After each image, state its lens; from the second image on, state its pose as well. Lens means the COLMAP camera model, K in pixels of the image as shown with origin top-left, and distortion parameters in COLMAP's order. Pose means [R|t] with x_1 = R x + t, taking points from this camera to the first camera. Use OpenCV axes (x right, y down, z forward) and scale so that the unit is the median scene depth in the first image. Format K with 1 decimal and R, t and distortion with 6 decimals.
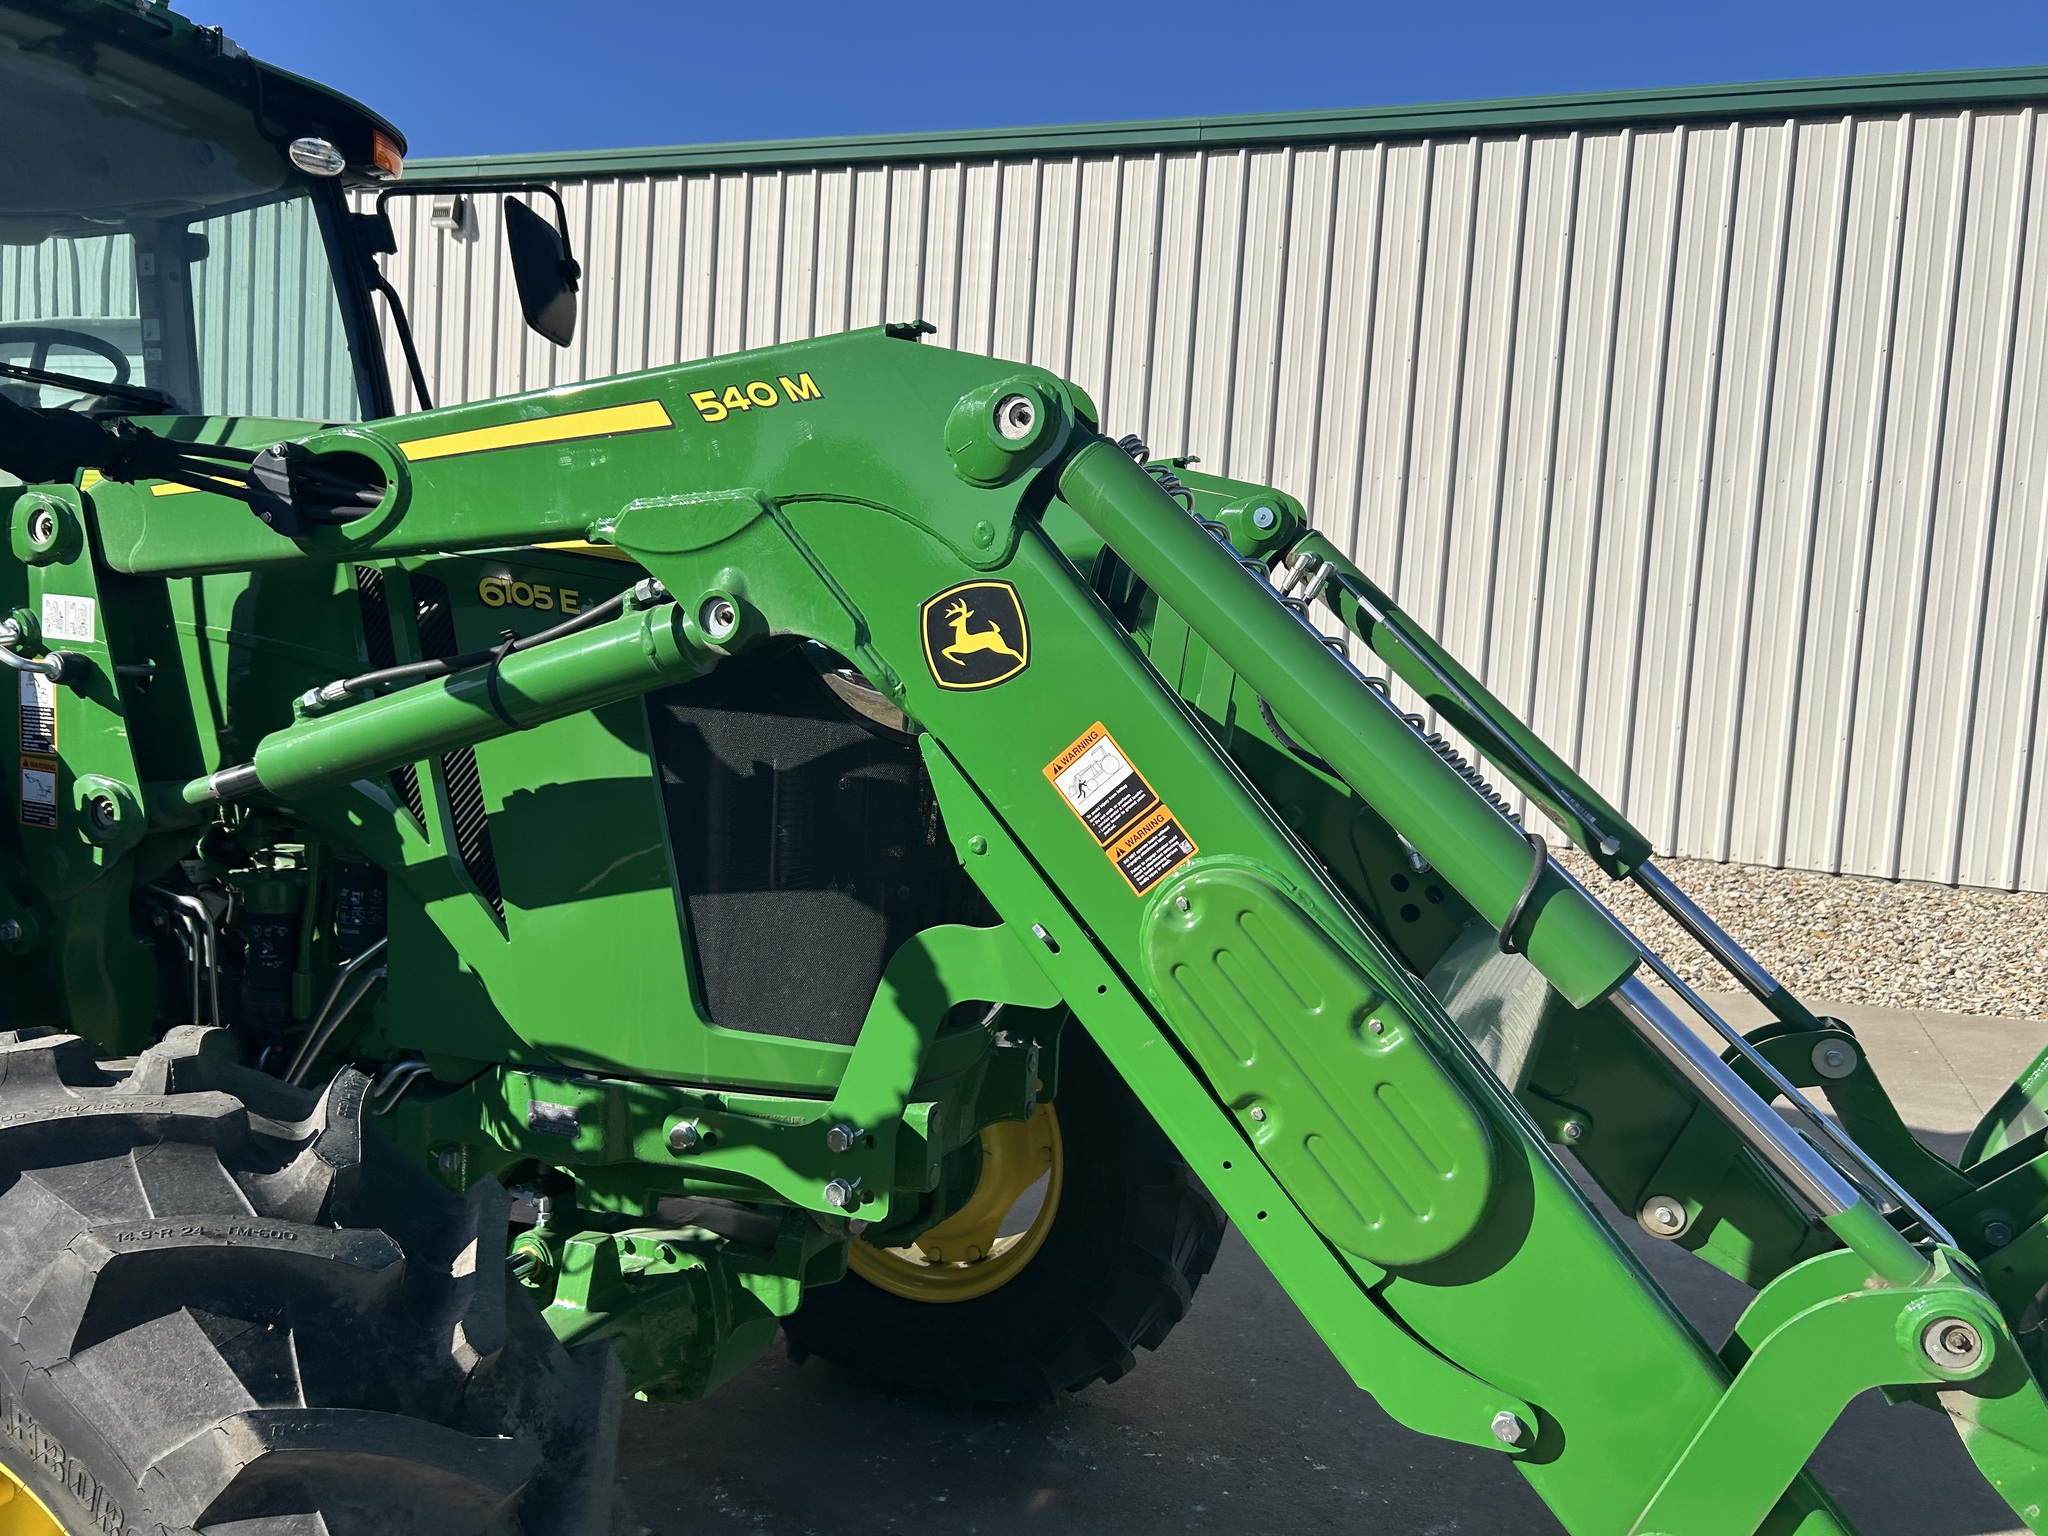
lens RADIAL K [[1556.4, 0, 1045.1], [0, 1556.4, 767.2], [0, 0, 1]] dist [0.045072, -0.048418]
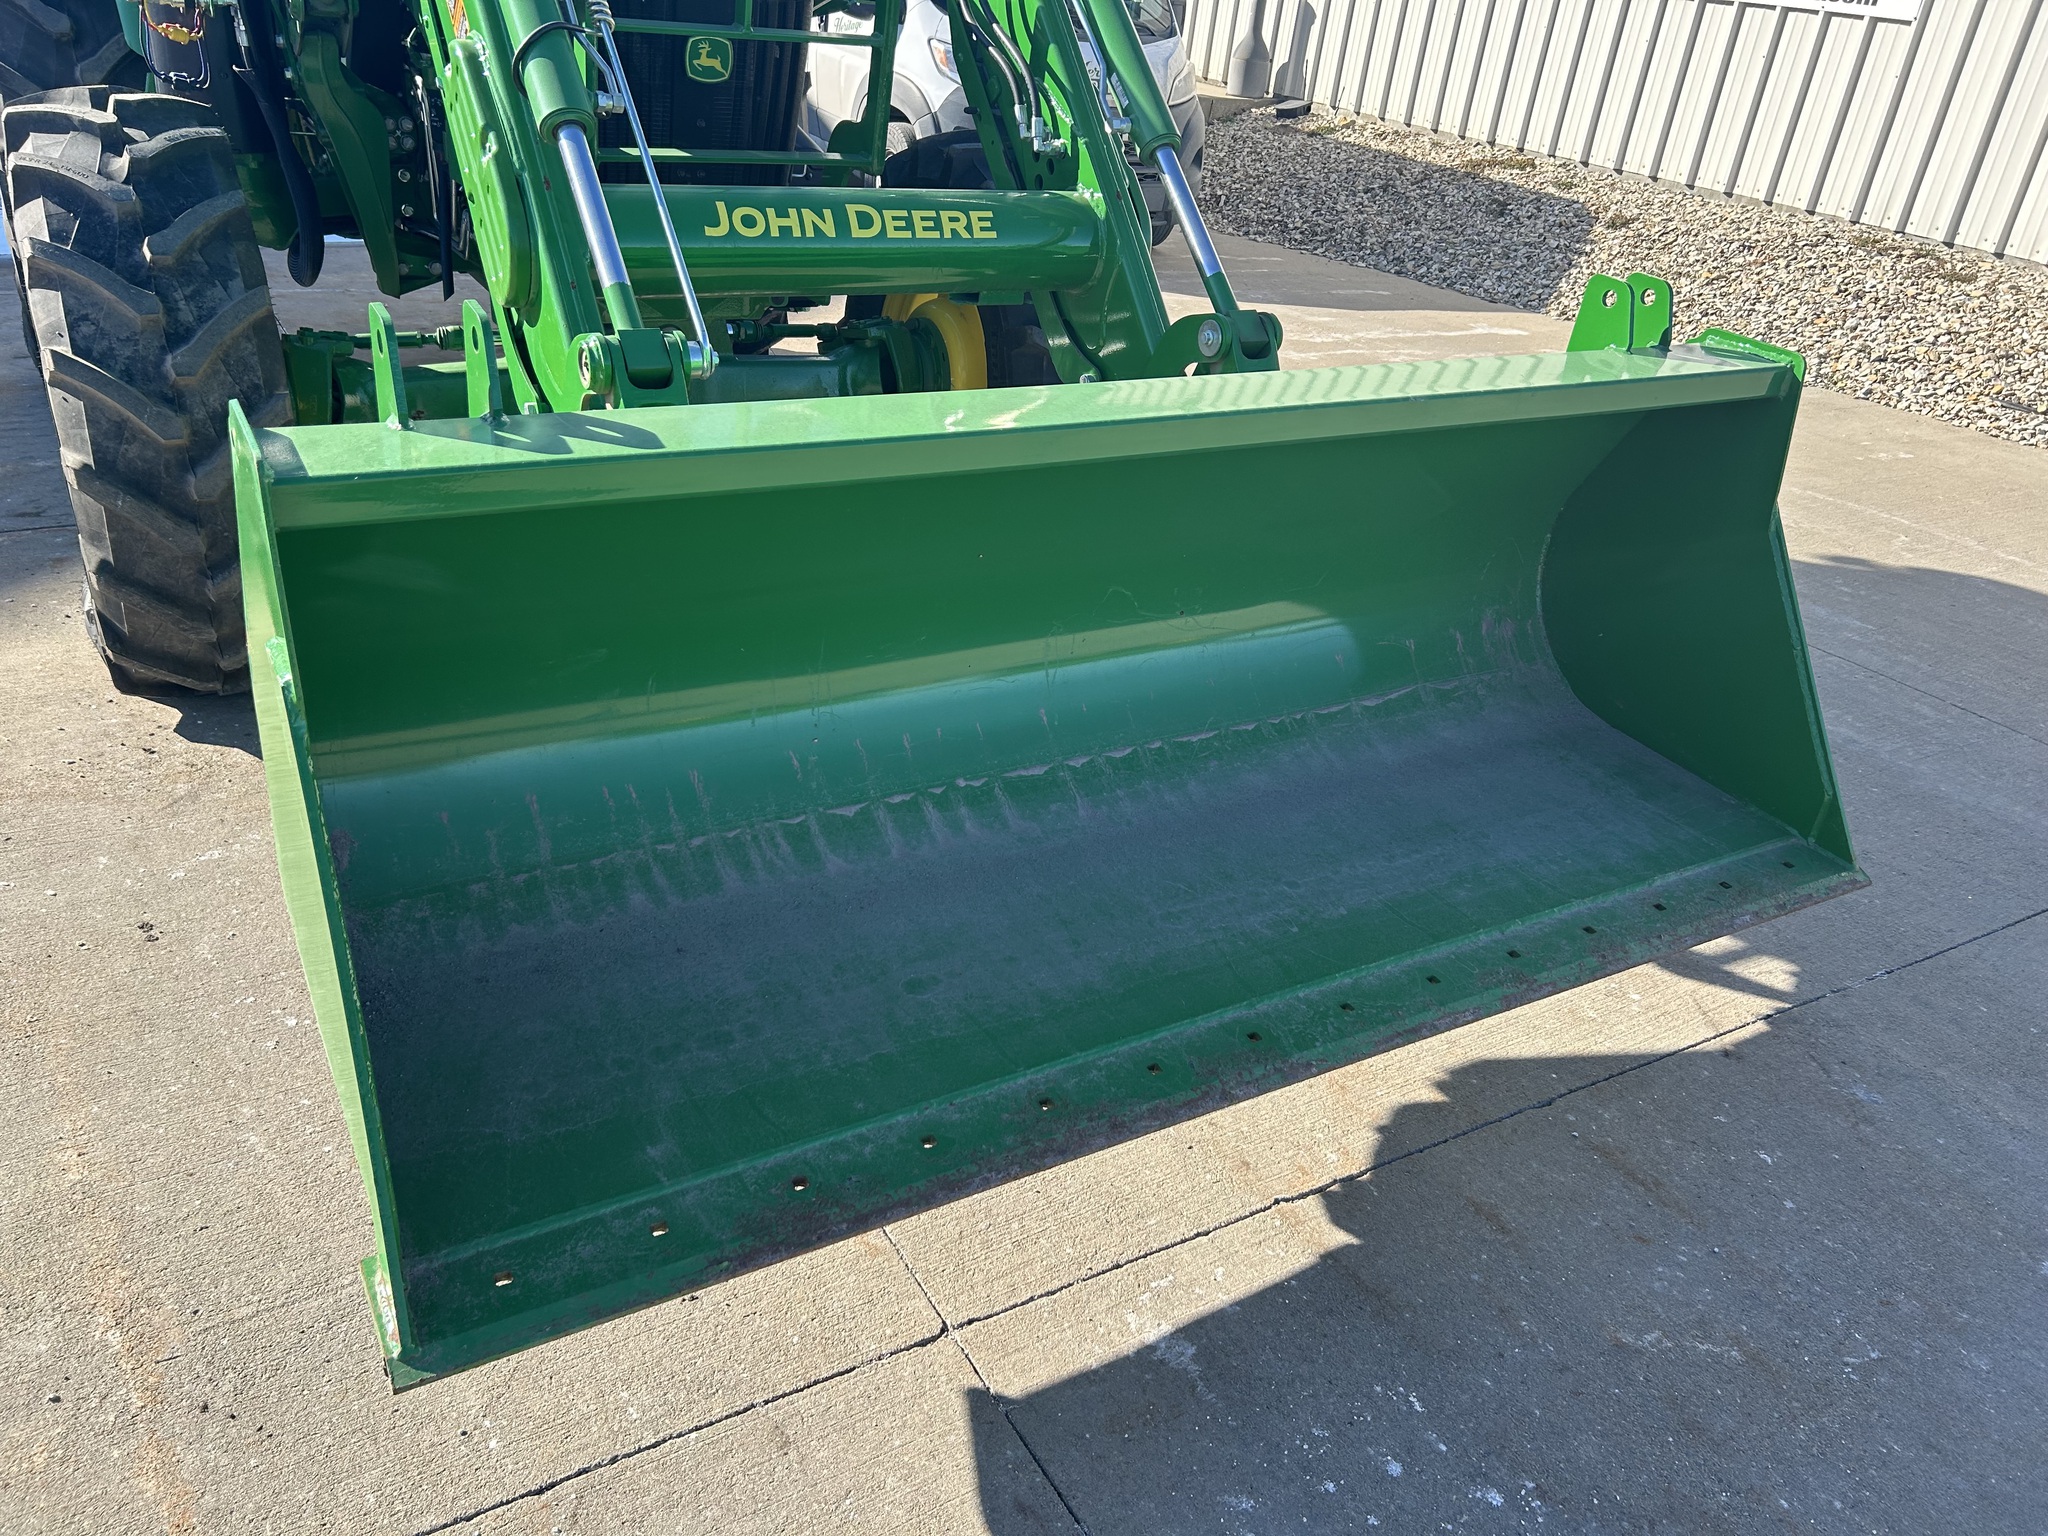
lens RADIAL K [[1556.4, 0, 1050.4], [0, 1556.4, 738.4], [0, 0, 1]] dist [0.045072, -0.048418]
pose [[0.798543, 0.302324, -0.520508, 1.185212], [-0.103363, 0.920748, 0.376217, 0.040550], [0.592996, -0.246624, 0.766506, -0.021300]]
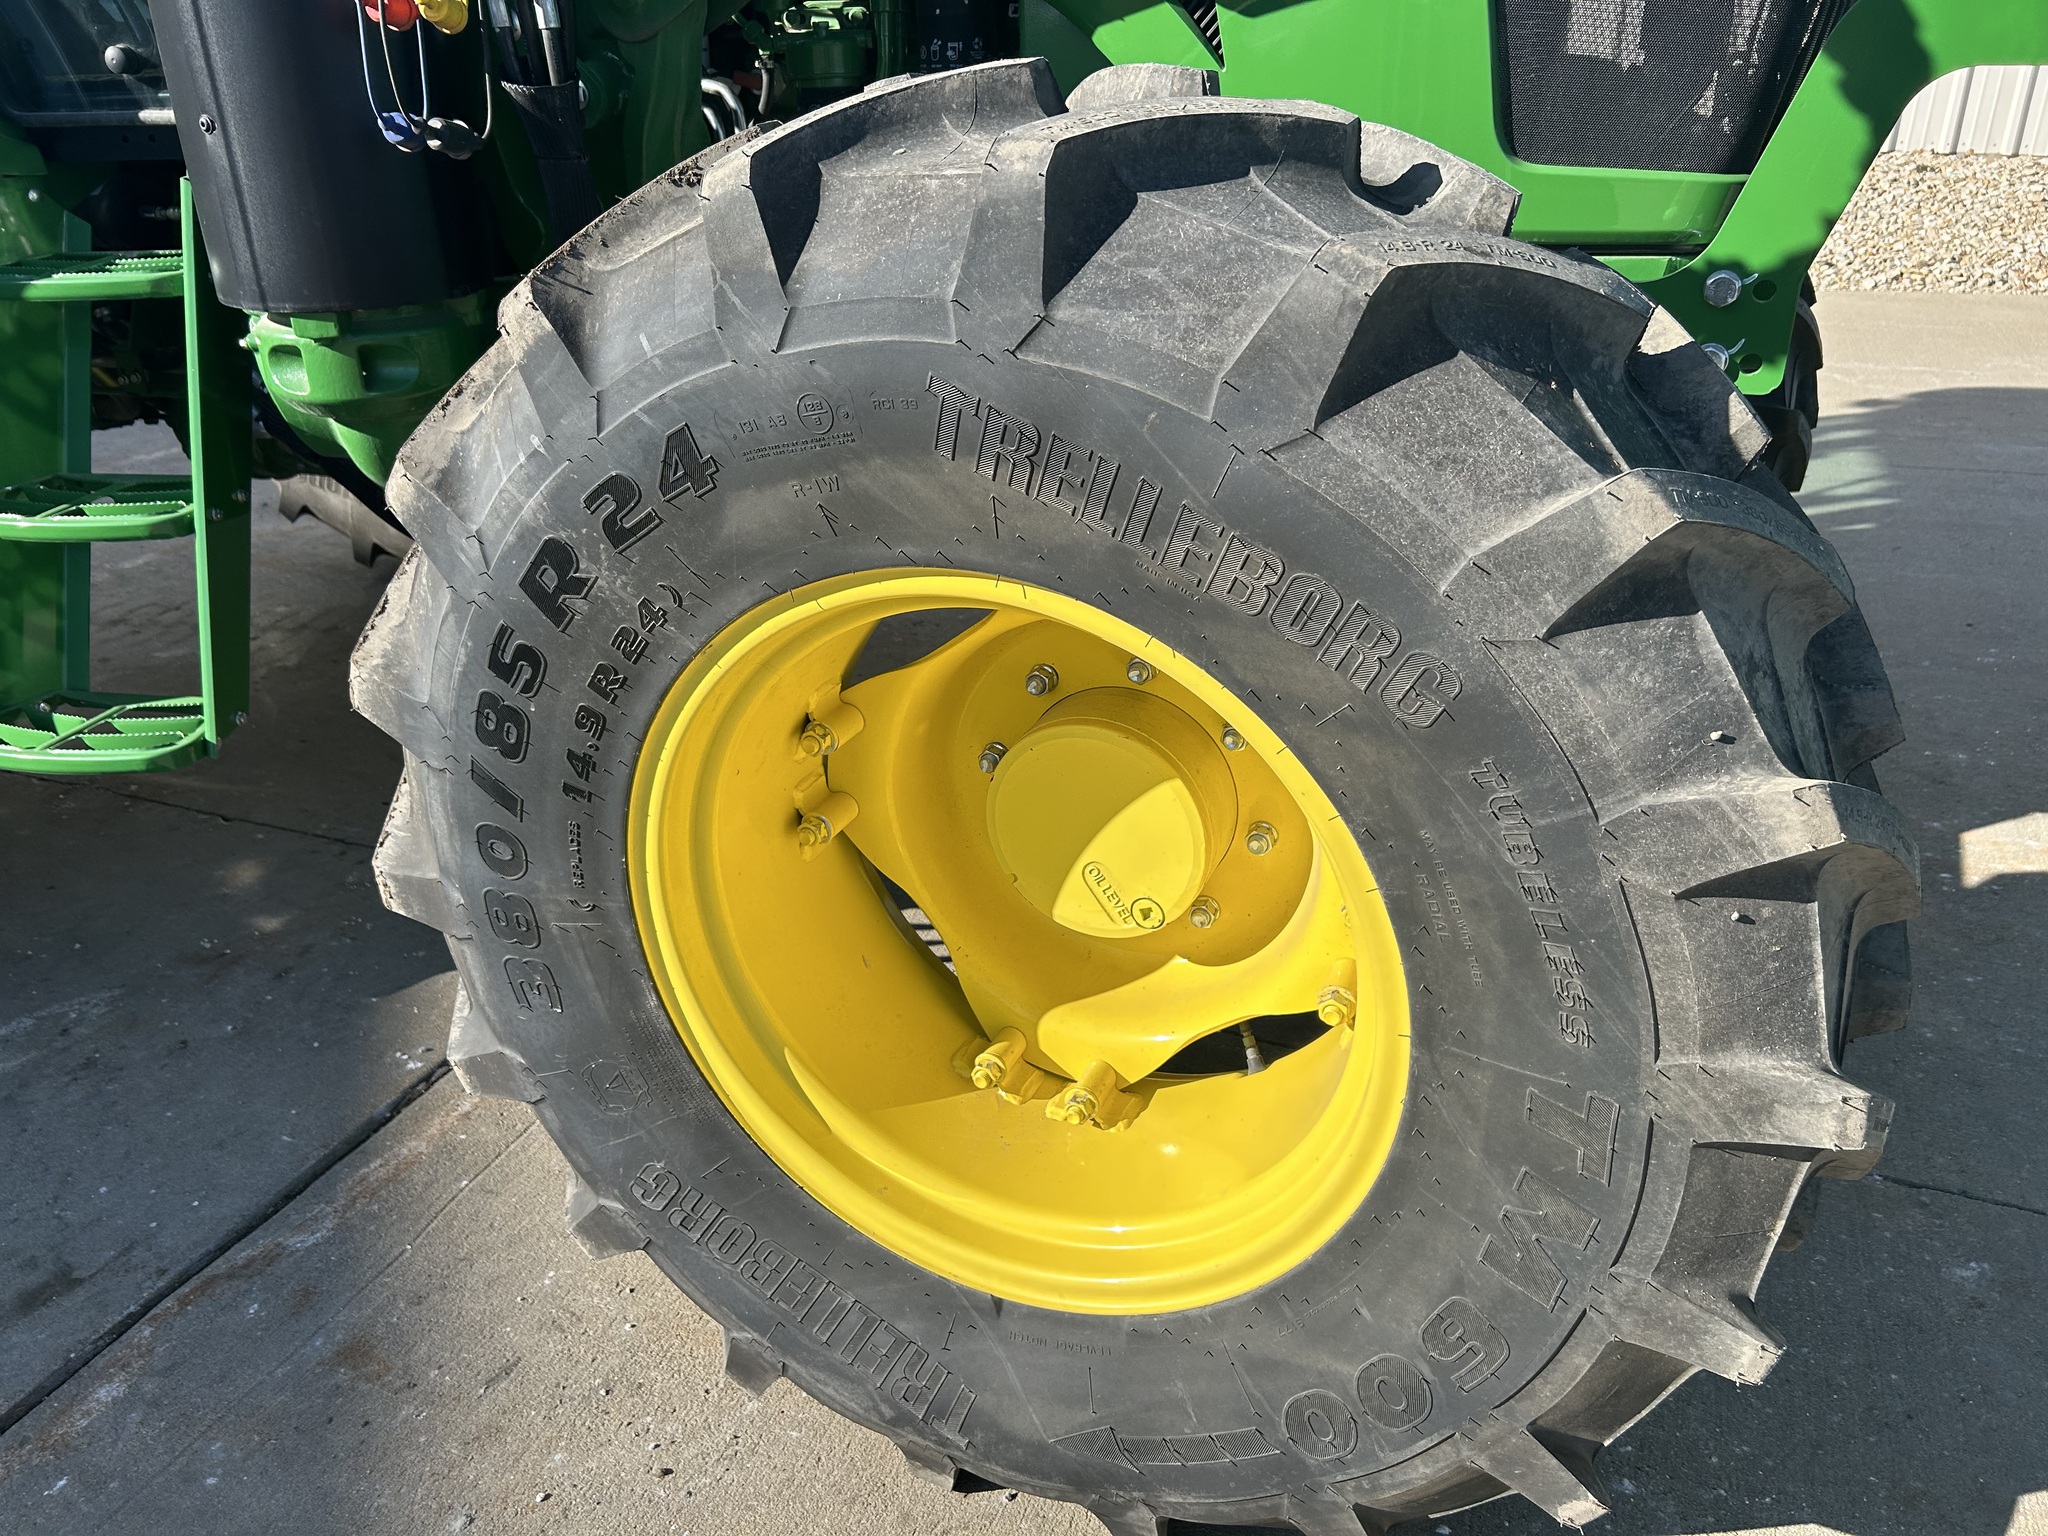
lens RADIAL K [[1556.4, 0, 1018.9], [0, 1556.4, 762.6], [0, 0, 1]] dist [0.045072, -0.048418]
pose [[0.997985, -0.040924, -0.048494, -0.434343], [0.055536, 0.933007, 0.355546, 0.155376], [0.030695, -0.357522, 0.933400, 0.173635]]
